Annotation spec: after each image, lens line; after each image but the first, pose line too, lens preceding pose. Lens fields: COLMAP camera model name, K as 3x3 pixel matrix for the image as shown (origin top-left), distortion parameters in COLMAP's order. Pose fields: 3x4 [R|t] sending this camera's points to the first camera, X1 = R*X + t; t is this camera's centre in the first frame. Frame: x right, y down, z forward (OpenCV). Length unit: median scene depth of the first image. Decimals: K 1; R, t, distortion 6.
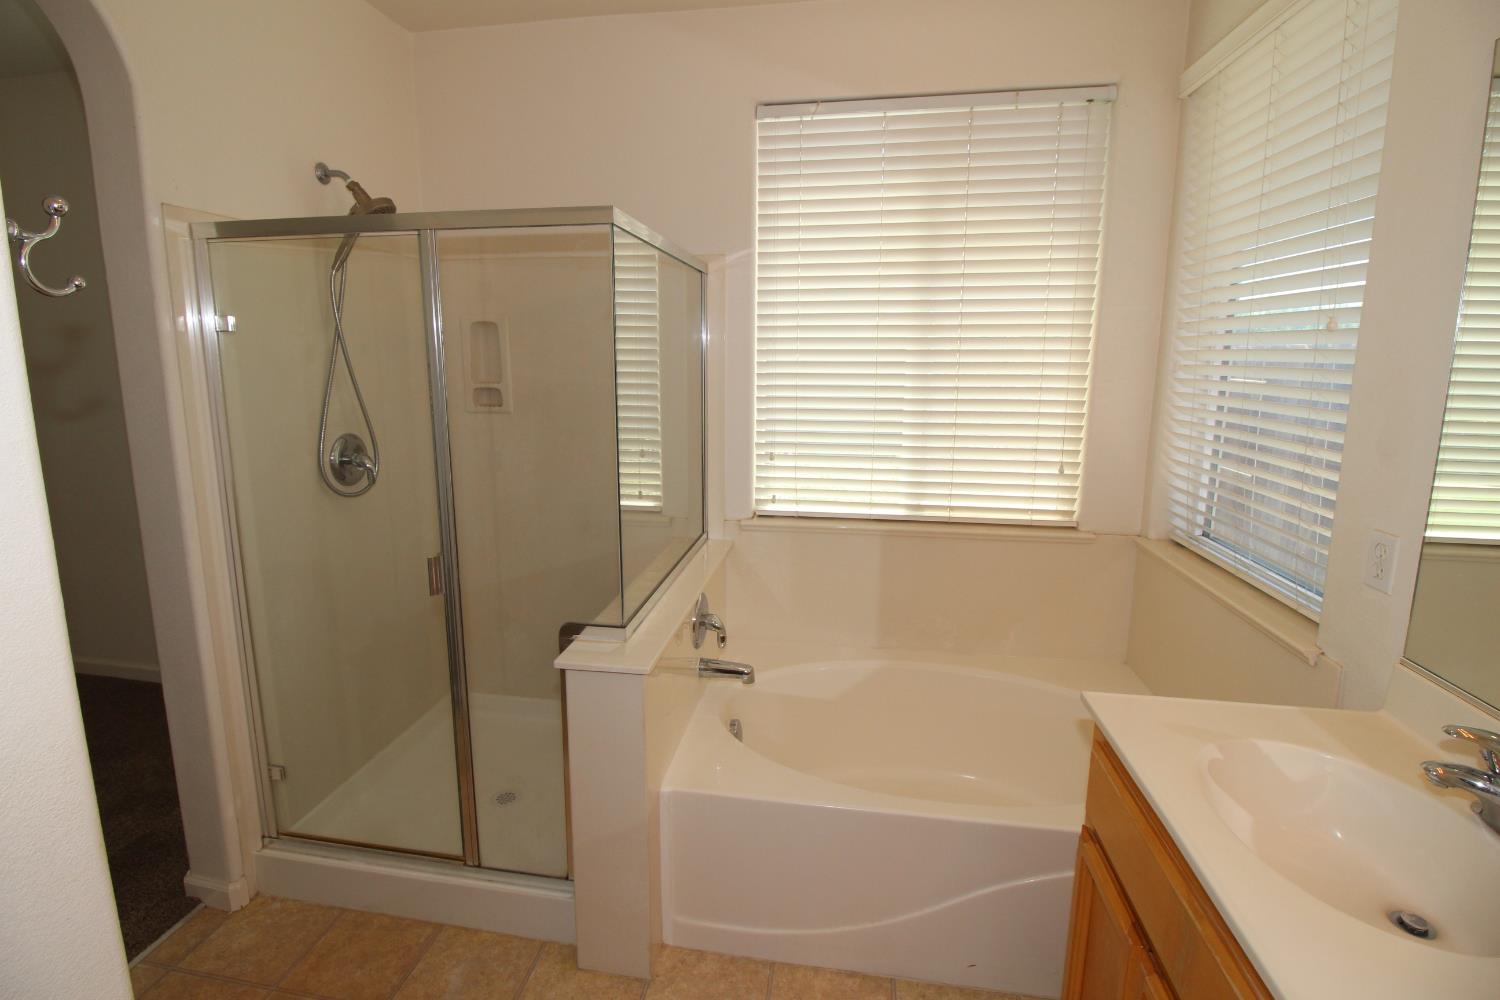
lens RADIAL K [[699.4, 0, 739.3], [0, 699.4, 466.9], [0, 0, 1]] dist [-0.005789, -0.004475]
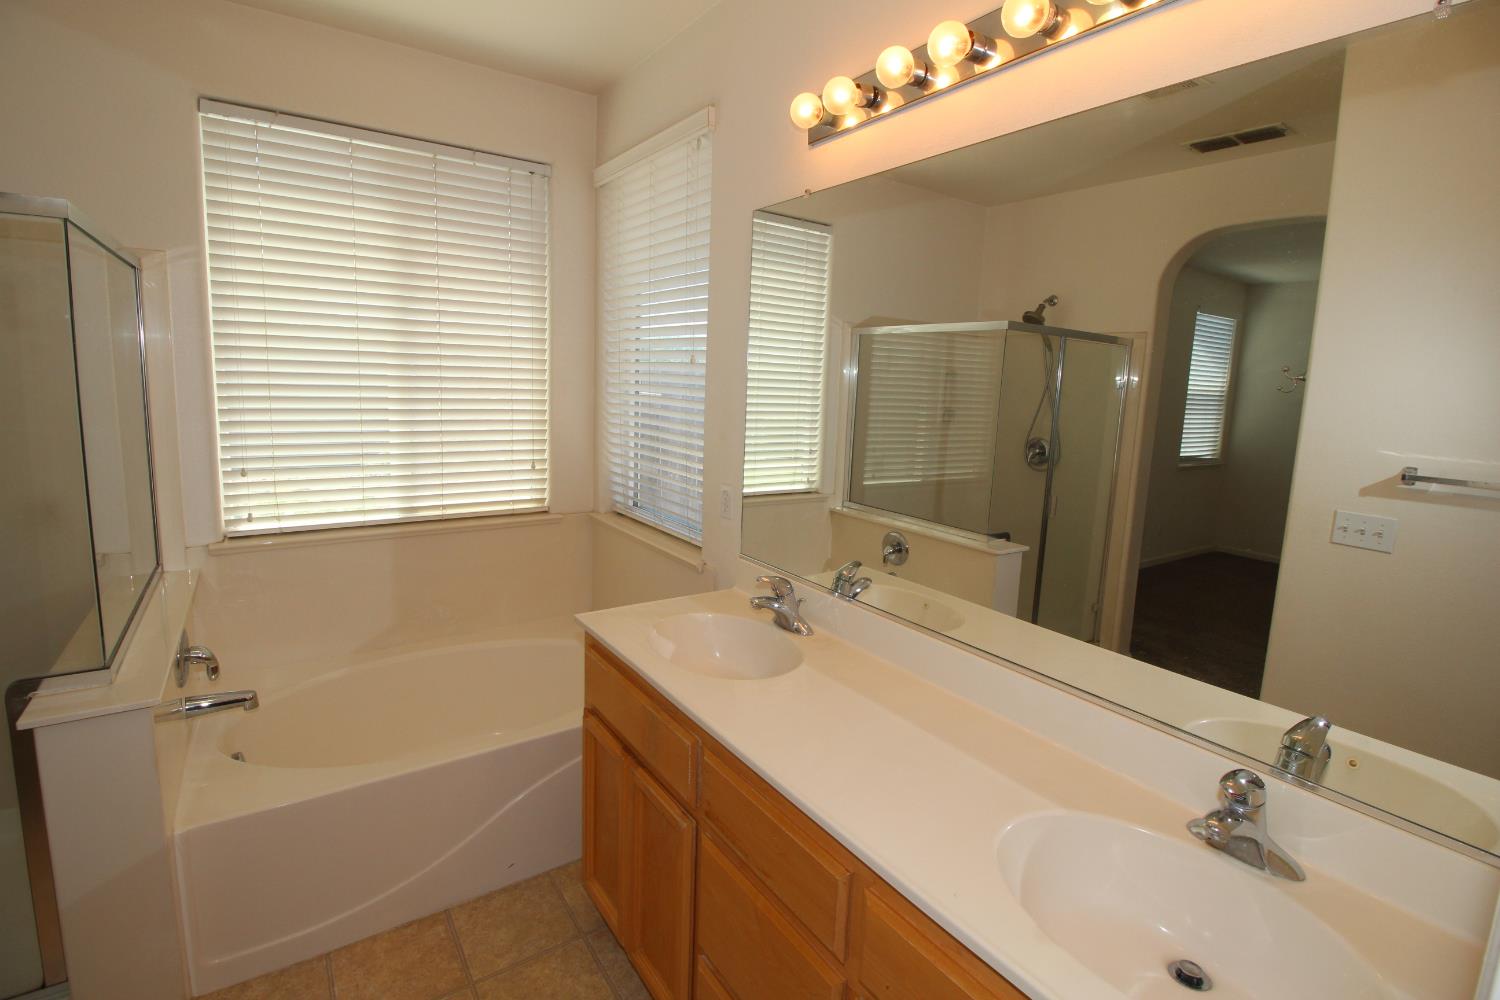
lens RADIAL K [[699.4, 0, 749.6], [0, 699.4, 494.2], [0, 0, 1]] dist [-0.005789, -0.004475]
pose [[0.716311, -0.092896, 0.691570, -0.138644], [0.076409, 0.995581, 0.054589, 0.017850], [-0.693585, 0.013739, 0.720244, -0.174826]]
